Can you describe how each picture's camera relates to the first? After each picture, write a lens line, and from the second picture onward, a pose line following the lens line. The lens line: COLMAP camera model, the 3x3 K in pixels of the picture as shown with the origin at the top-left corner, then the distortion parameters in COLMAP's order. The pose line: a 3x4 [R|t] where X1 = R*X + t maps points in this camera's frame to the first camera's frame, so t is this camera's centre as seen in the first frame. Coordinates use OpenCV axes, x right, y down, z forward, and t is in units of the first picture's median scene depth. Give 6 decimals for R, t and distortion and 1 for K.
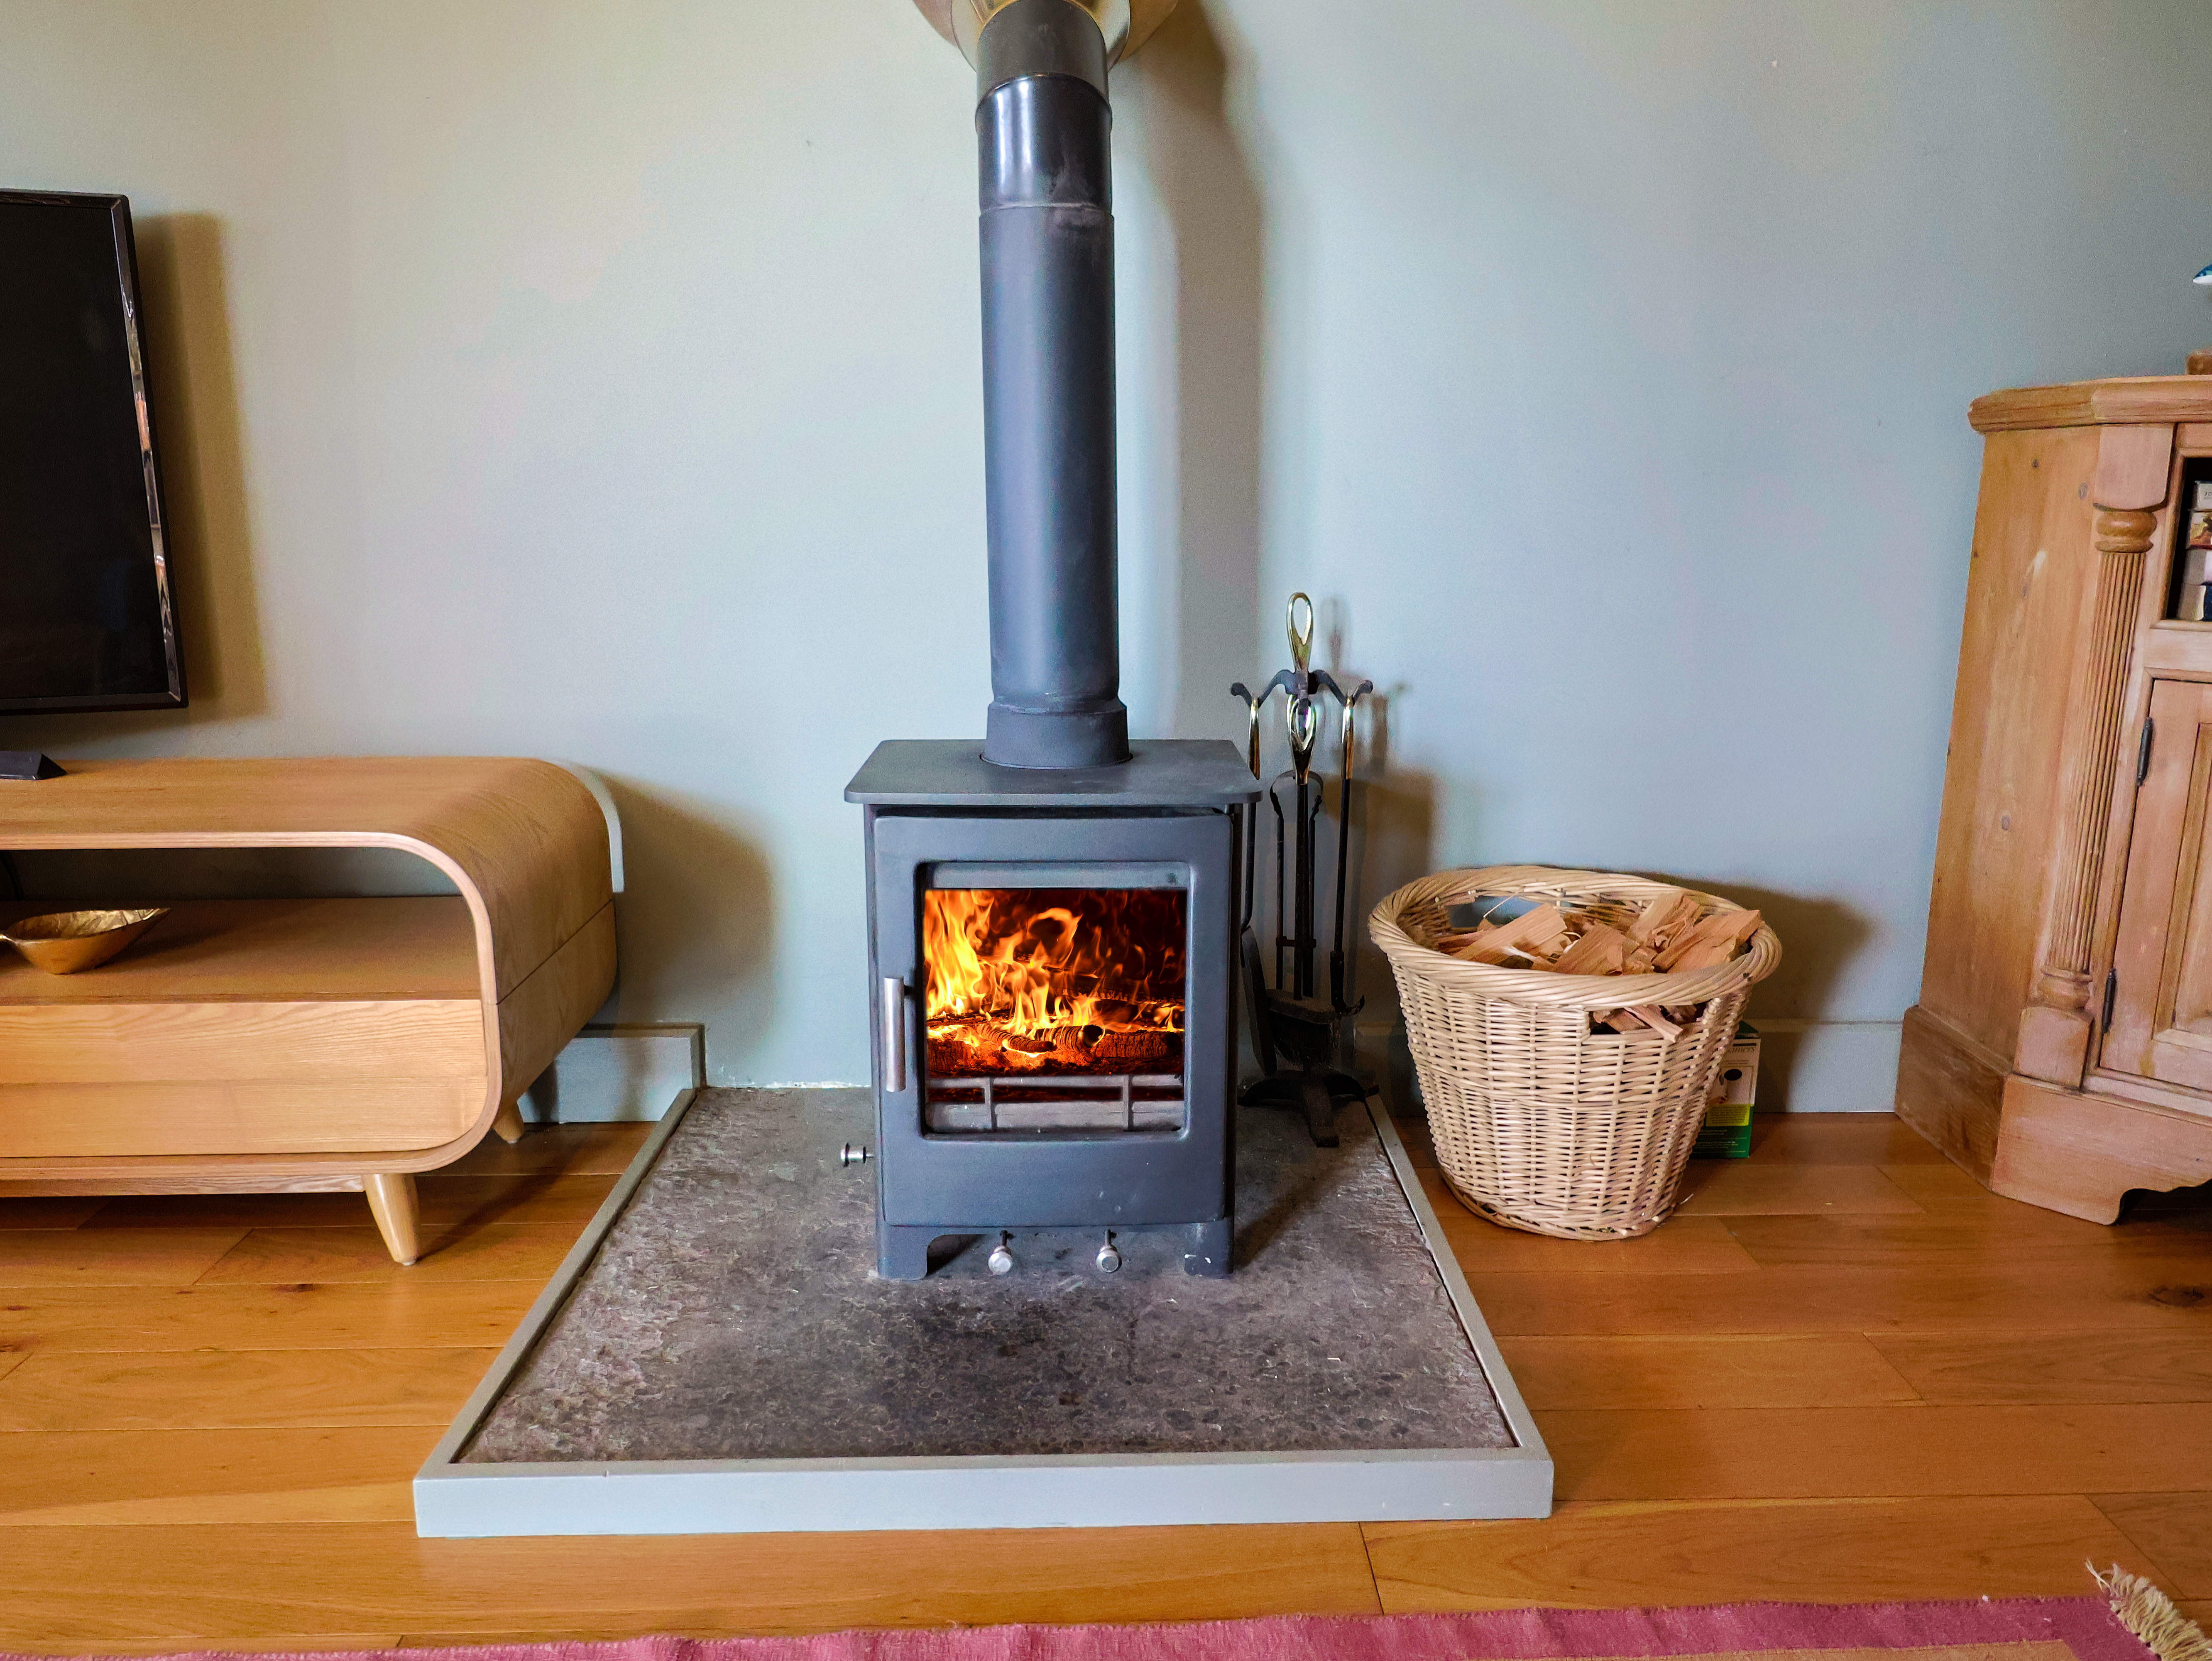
lens RADIAL K [[1640.9, 0, 1106.0], [0, 1640.9, 830.5], [0, 0, 1]] dist [0.001898, 0.002891]
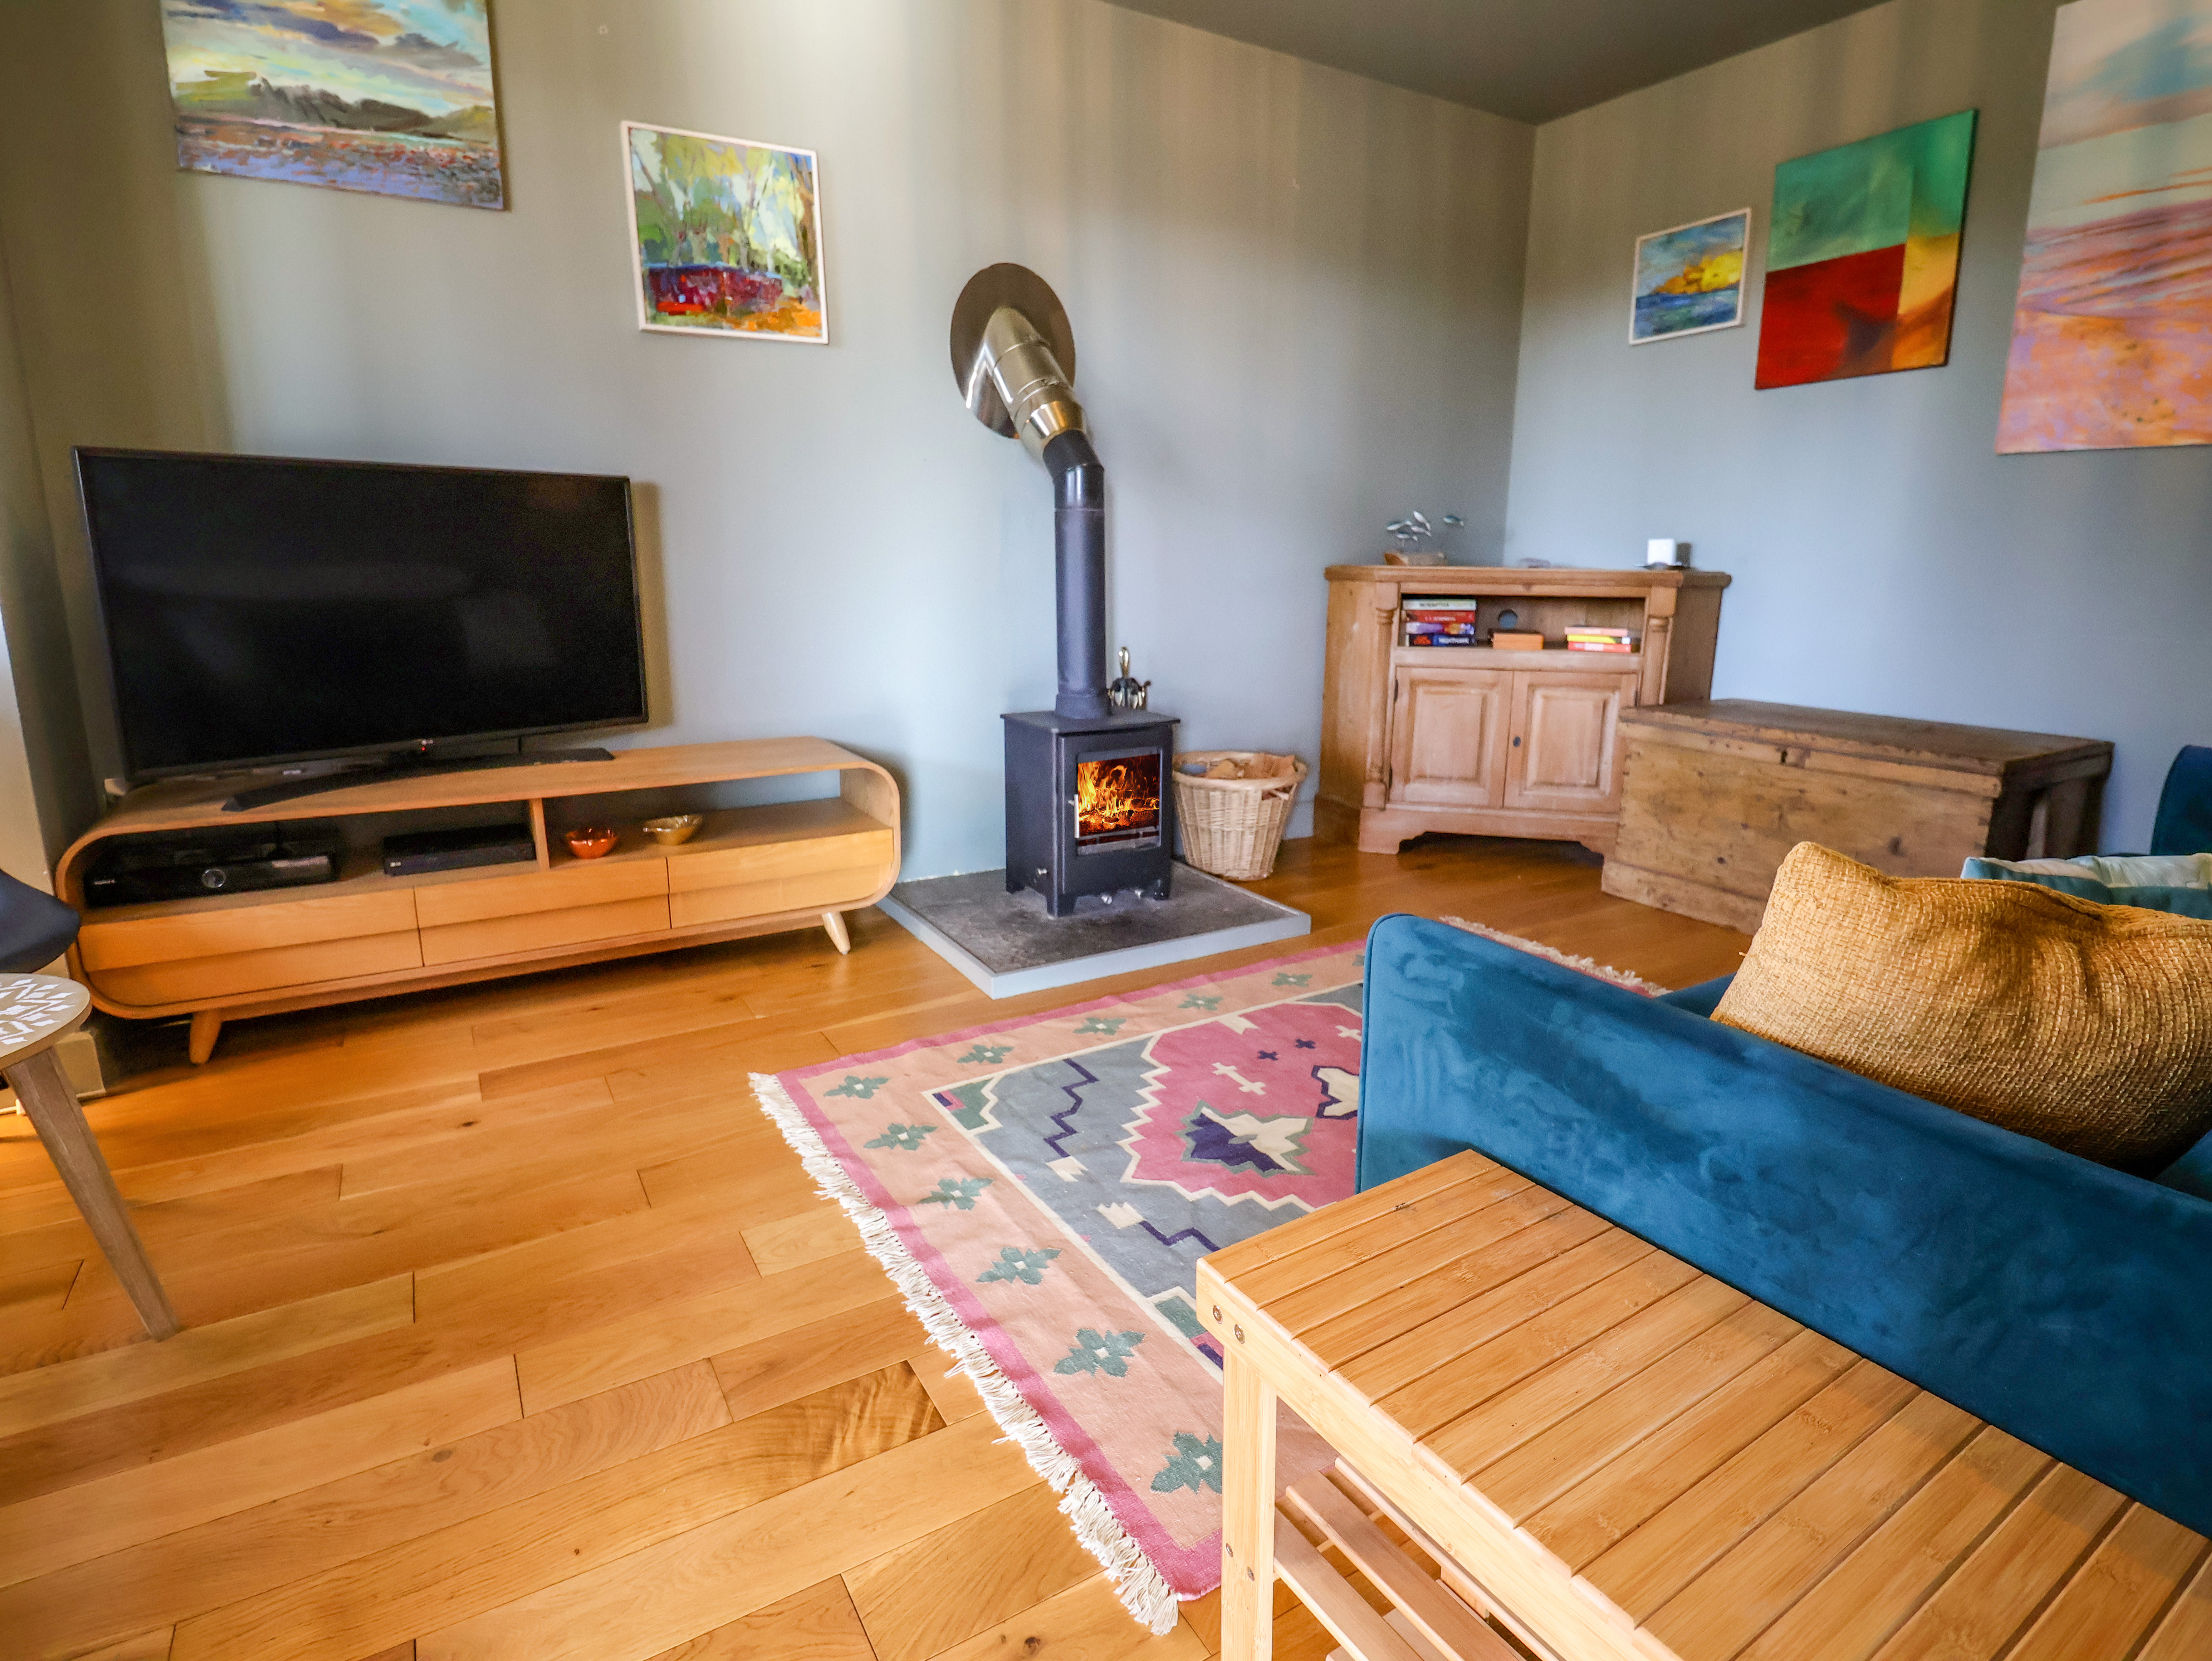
lens RADIAL K [[1130.9, 0, 1106.0], [0, 1130.9, 830.5], [0, 0, 1]] dist [-0.001172, -0.000034]
pose [[0.864985, -0.110590, 0.489460, -0.867357], [0.103703, 0.993752, 0.041265, 0.066144], [-0.490965, 0.015065, 0.871049, -0.531232]]
